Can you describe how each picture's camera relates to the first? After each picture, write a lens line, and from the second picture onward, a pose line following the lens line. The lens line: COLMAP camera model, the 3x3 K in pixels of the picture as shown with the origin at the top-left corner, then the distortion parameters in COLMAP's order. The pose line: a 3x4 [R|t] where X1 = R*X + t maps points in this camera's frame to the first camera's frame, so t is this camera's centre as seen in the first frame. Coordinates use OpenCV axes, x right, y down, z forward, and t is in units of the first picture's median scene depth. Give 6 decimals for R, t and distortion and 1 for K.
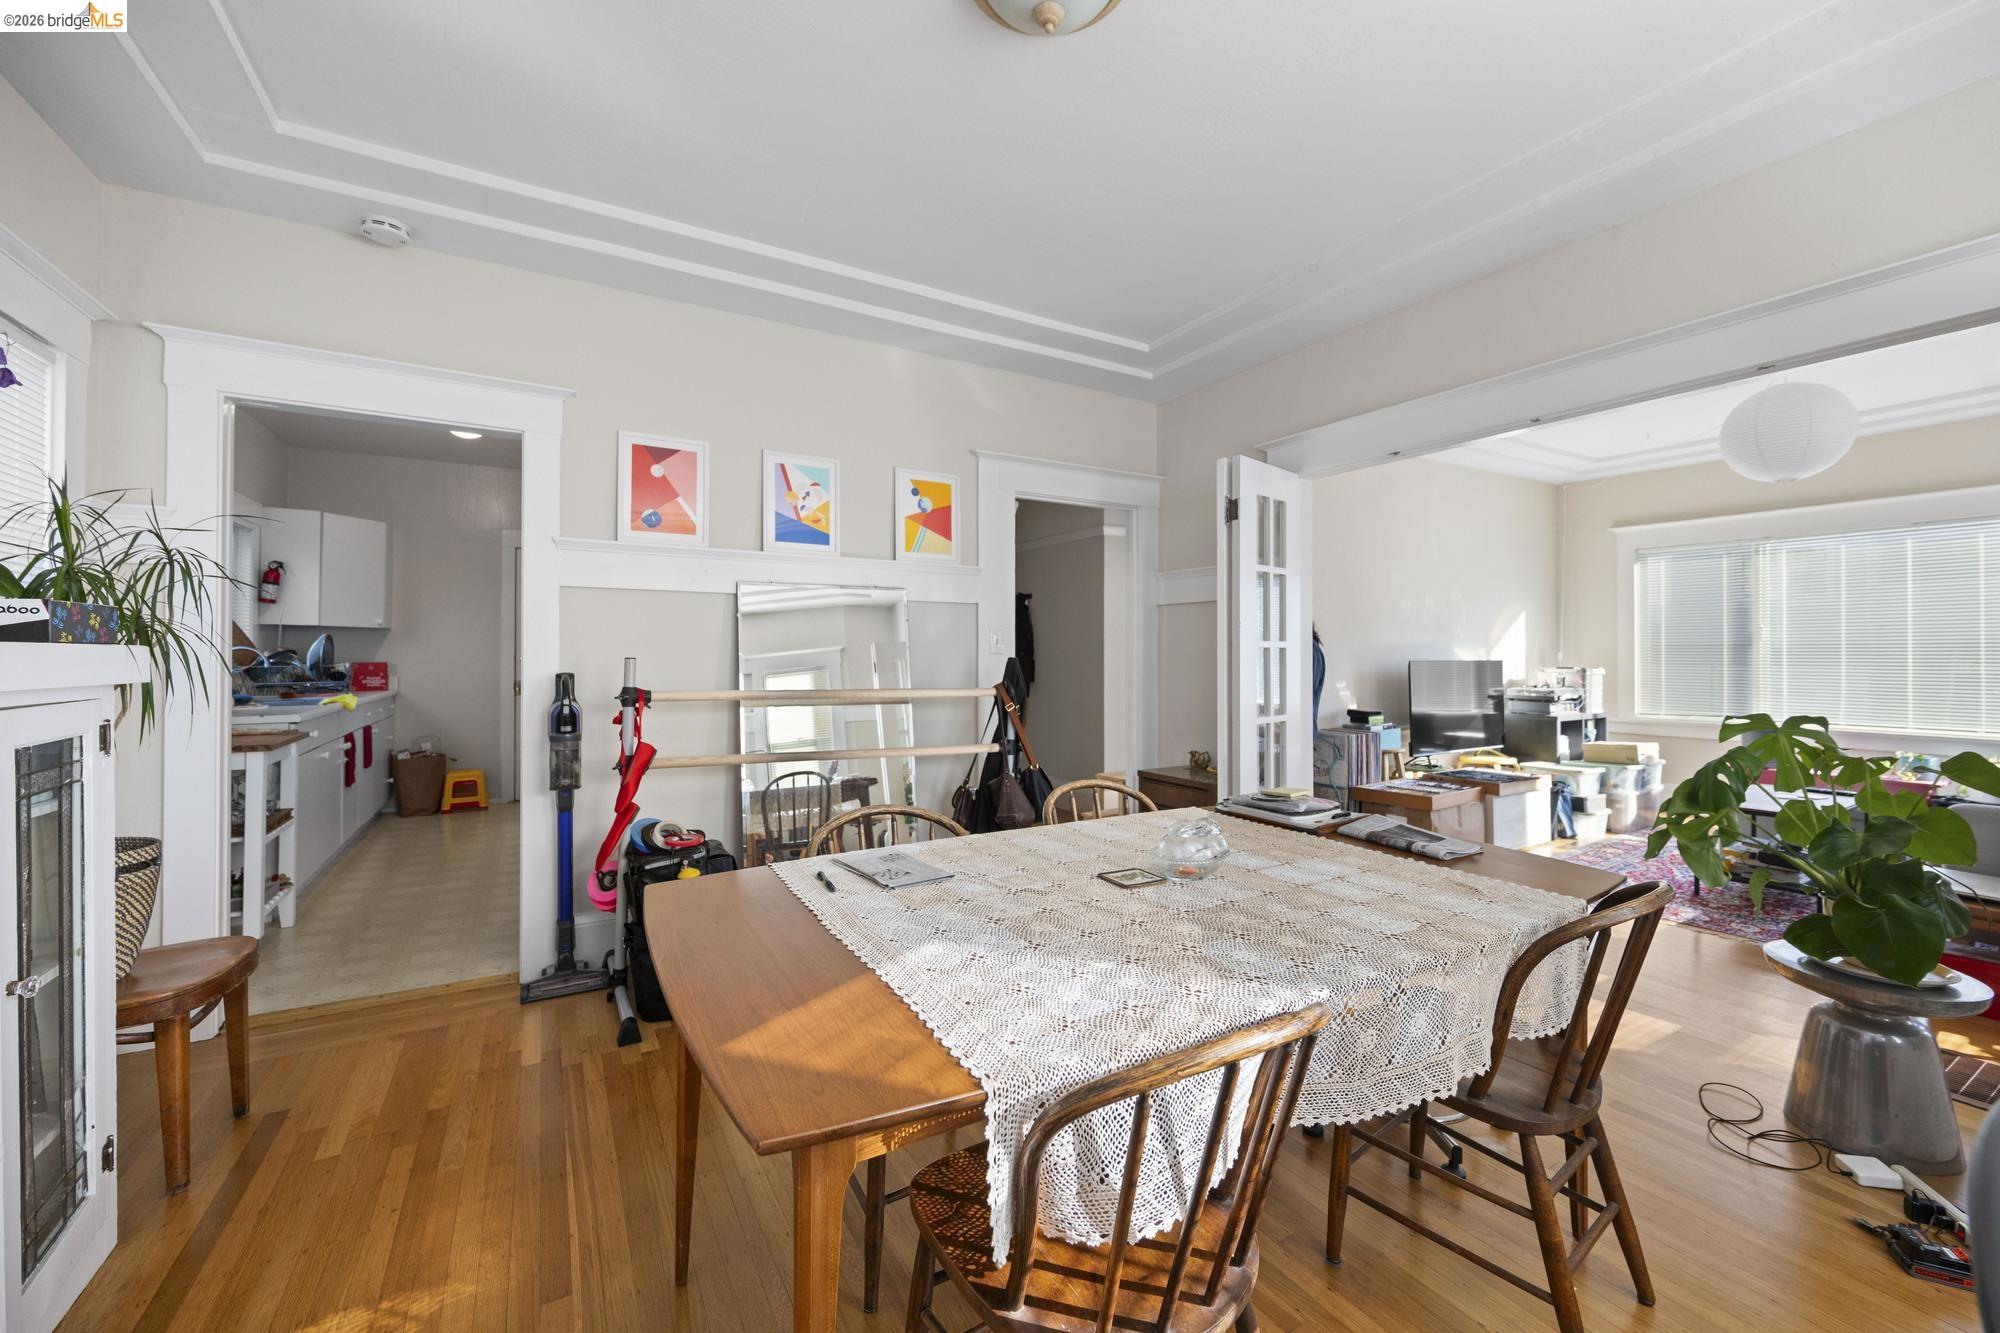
lens RADIAL K [[794.2, 0, 987.7], [0, 794.2, 651.5], [0, 0, 1]] dist [0.001176, -0.000154]
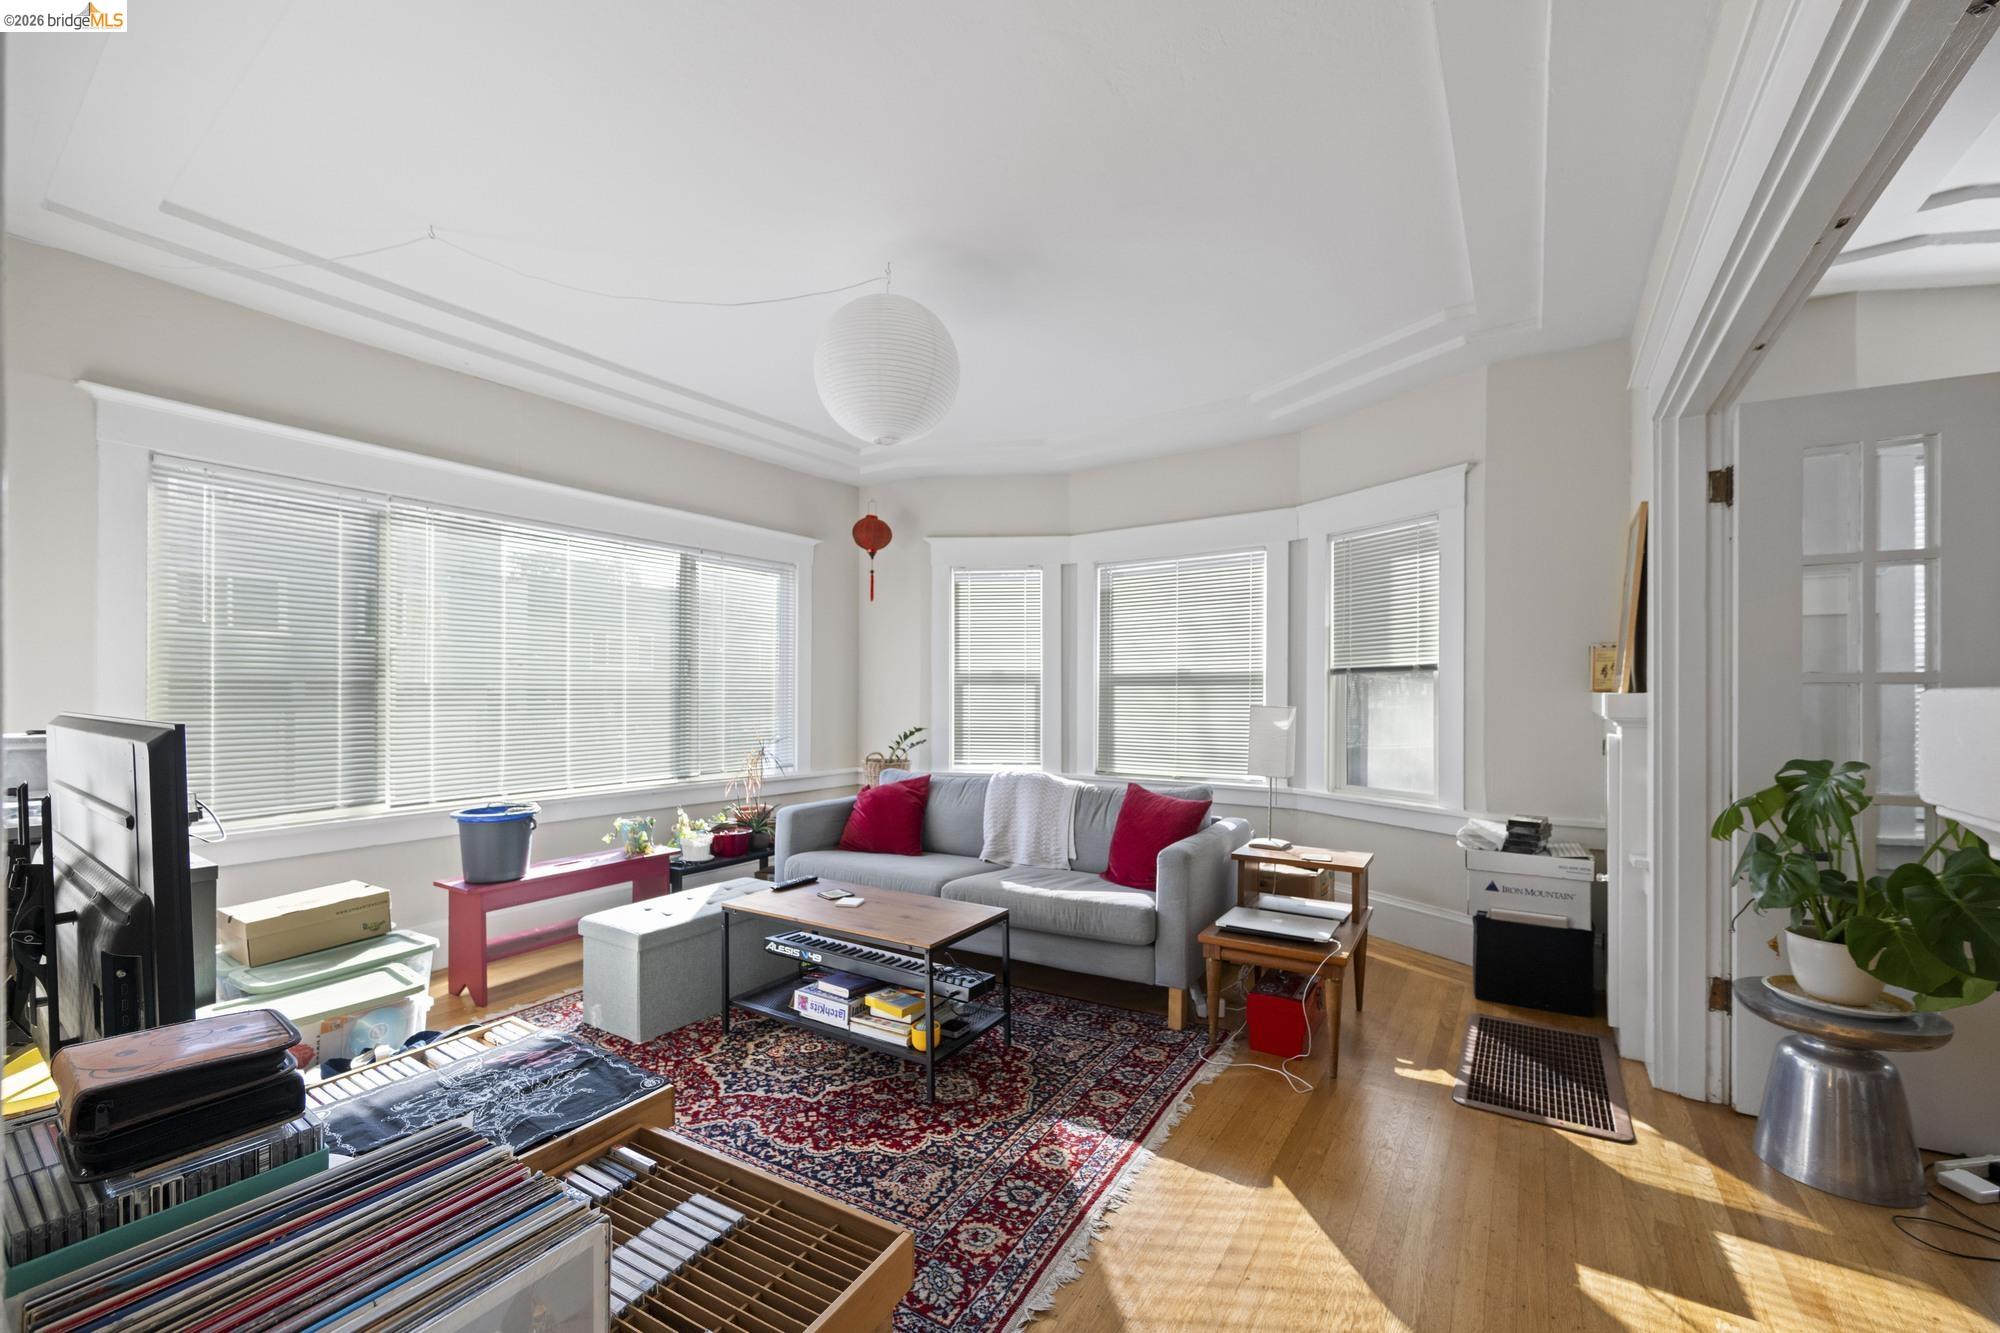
lens RADIAL K [[794.2, 0, 1006.1], [0, 794.2, 685.1], [0, 0, 1]] dist [0.001176, -0.000154]
pose [[-0.449032, 0.009675, 0.893463, 0.246933], [-0.003640, 0.999913, -0.012657, 0.003174], [-0.893508, -0.008936, -0.448958, 0.887473]]
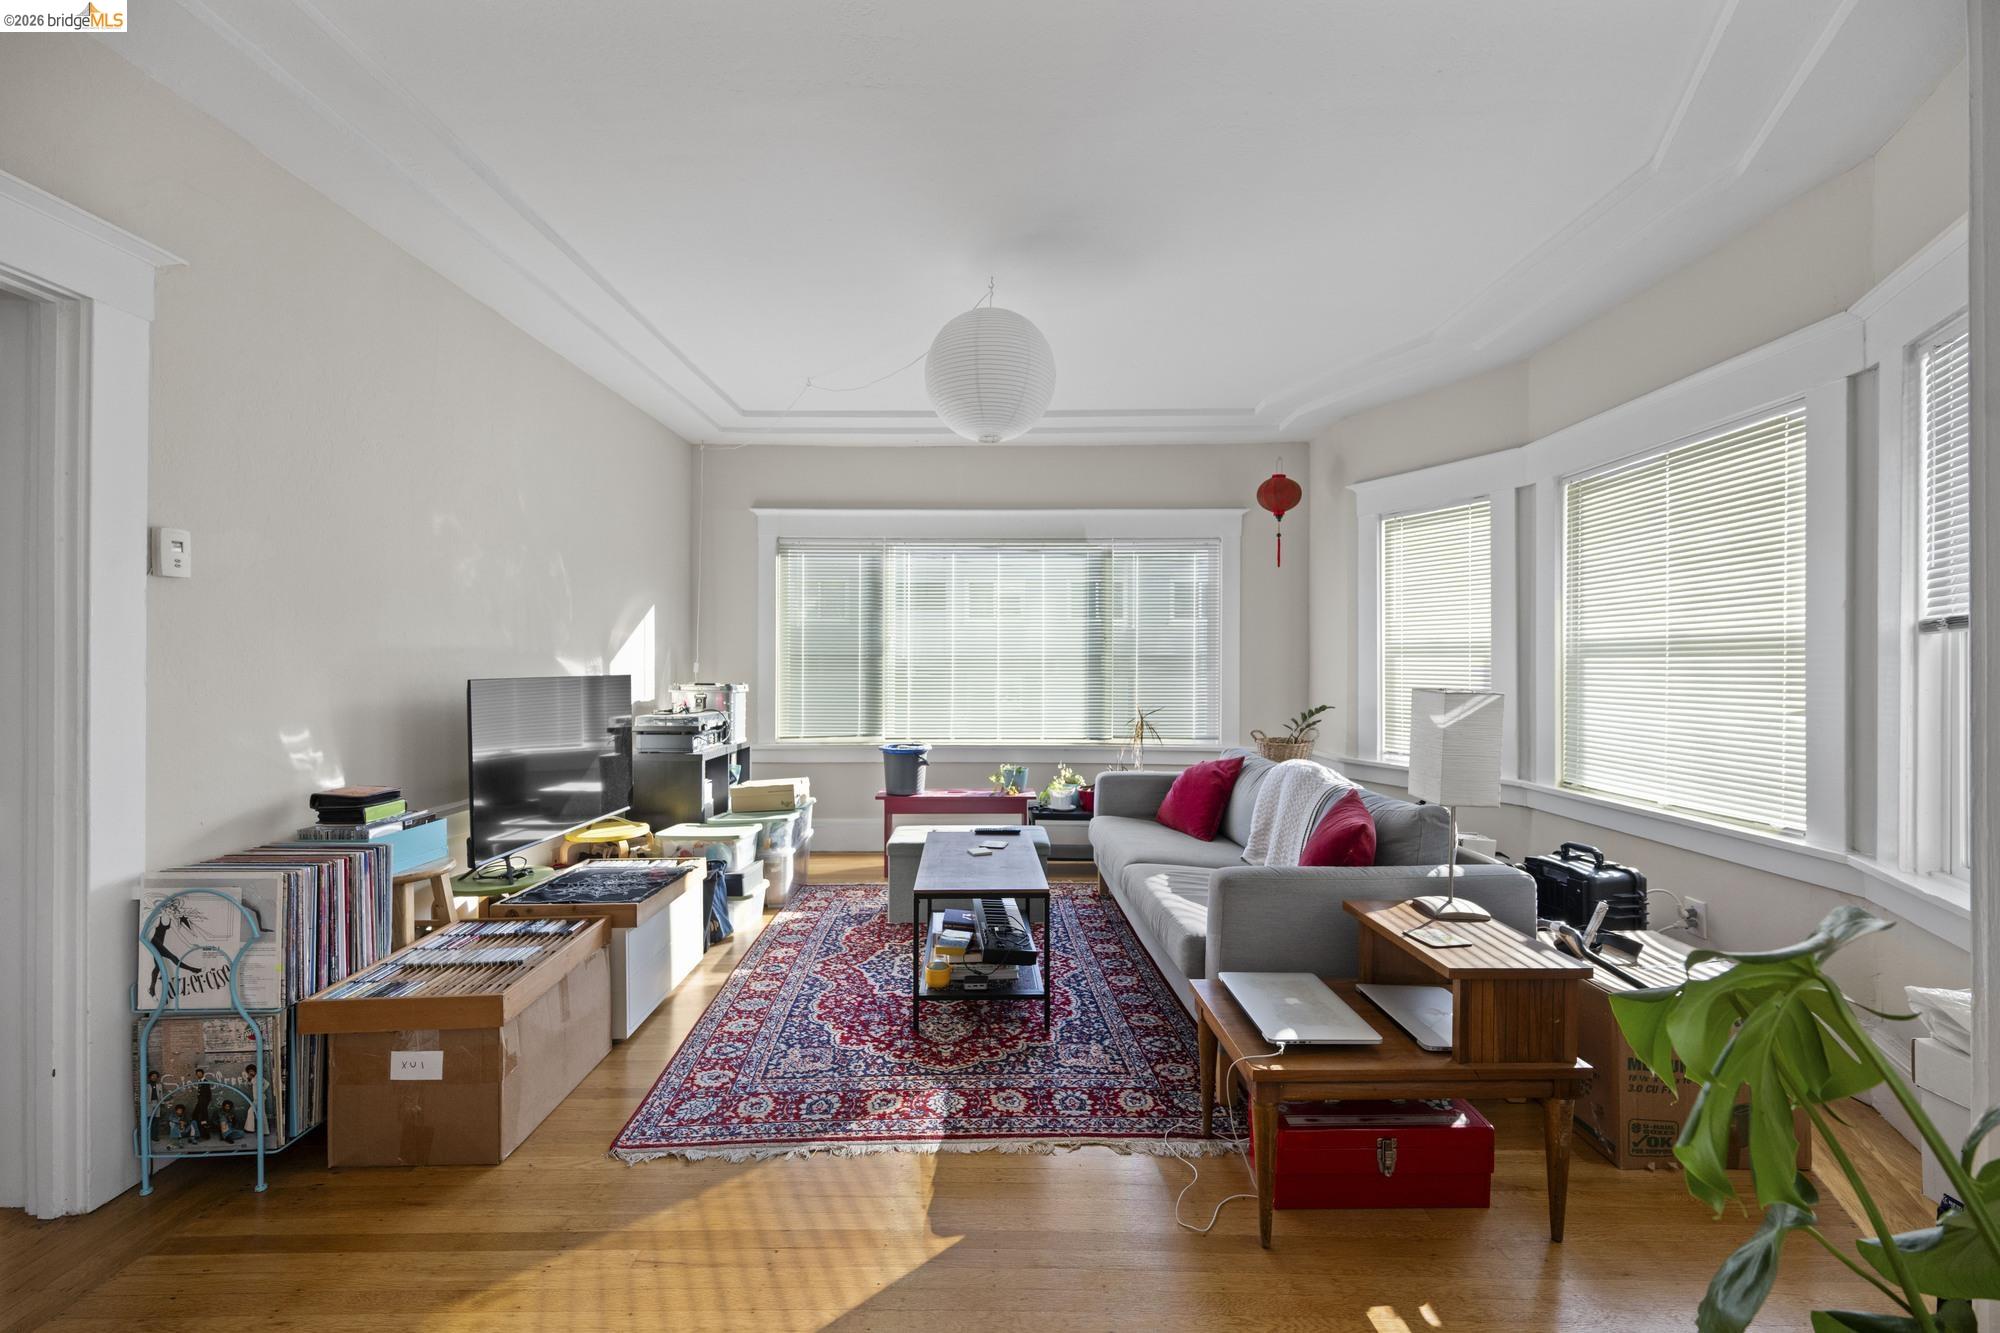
lens RADIAL K [[794.2, 0, 1006.8], [0, 794.2, 656.8], [0, 0, 1]] dist [0.001176, -0.000154]
pose [[0.502475, 0.010215, 0.864531, 0.257366], [-0.006136, 0.999947, -0.008249, -0.000727], [-0.864570, -0.001160, 0.502512, 0.436847]]
